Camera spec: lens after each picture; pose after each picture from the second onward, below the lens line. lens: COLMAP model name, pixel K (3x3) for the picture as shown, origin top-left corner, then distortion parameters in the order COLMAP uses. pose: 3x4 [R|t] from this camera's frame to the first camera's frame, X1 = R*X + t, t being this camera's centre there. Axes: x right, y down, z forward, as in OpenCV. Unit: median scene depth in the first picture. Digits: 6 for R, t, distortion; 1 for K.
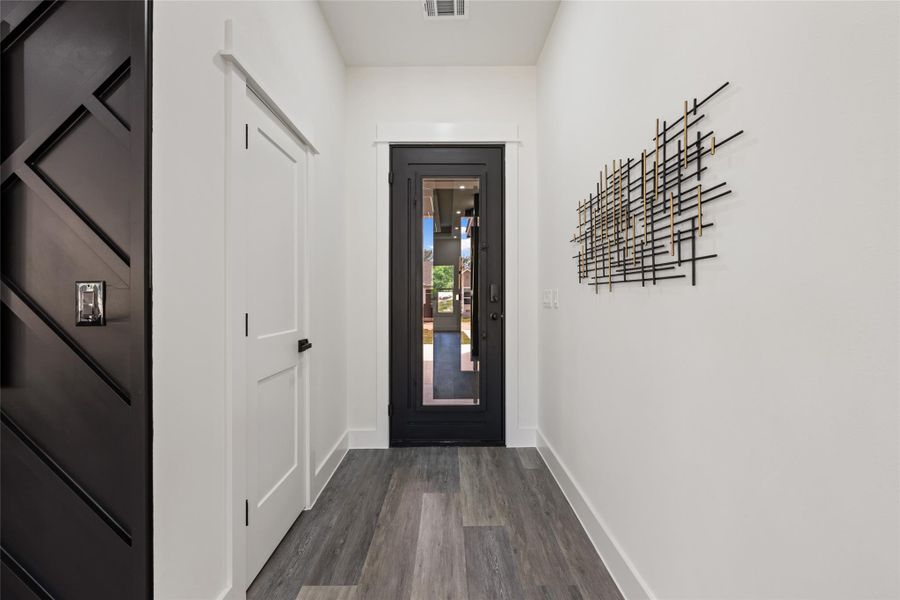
lens RADIAL K [[356.9, 0, 450.0], [0, 356.9, 297.1], [0, 0, 1]] dist [-0.002450, 0.000805]
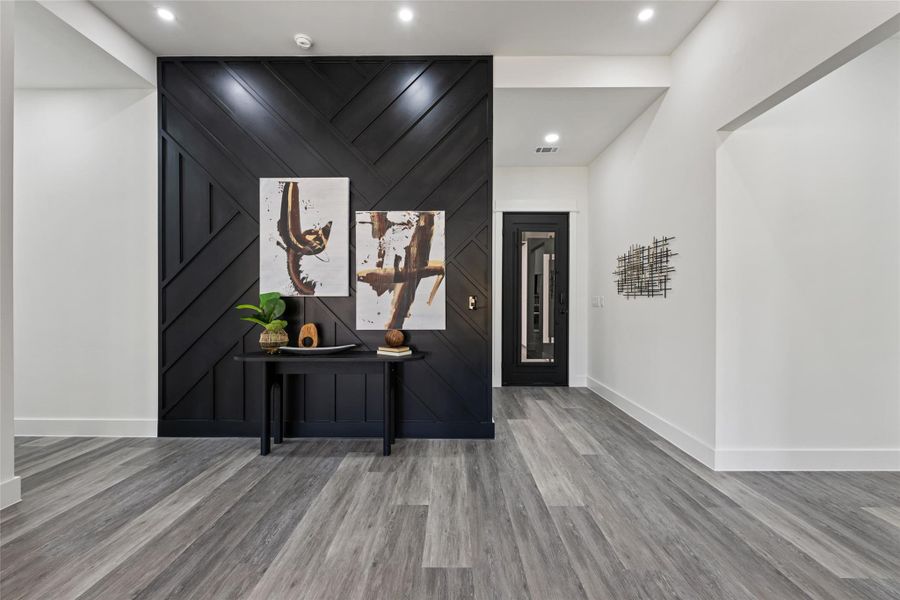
lens RADIAL K [[356.9, 0, 451.9], [0, 356.9, 300.3], [0, 0, 1]] dist [-0.002450, 0.000805]
pose [[0.999922, 0.006489, -0.010636, -0.583557], [-0.006435, 0.999966, 0.005103, -0.008977], [0.010669, -0.005034, 0.999930, -1.091600]]
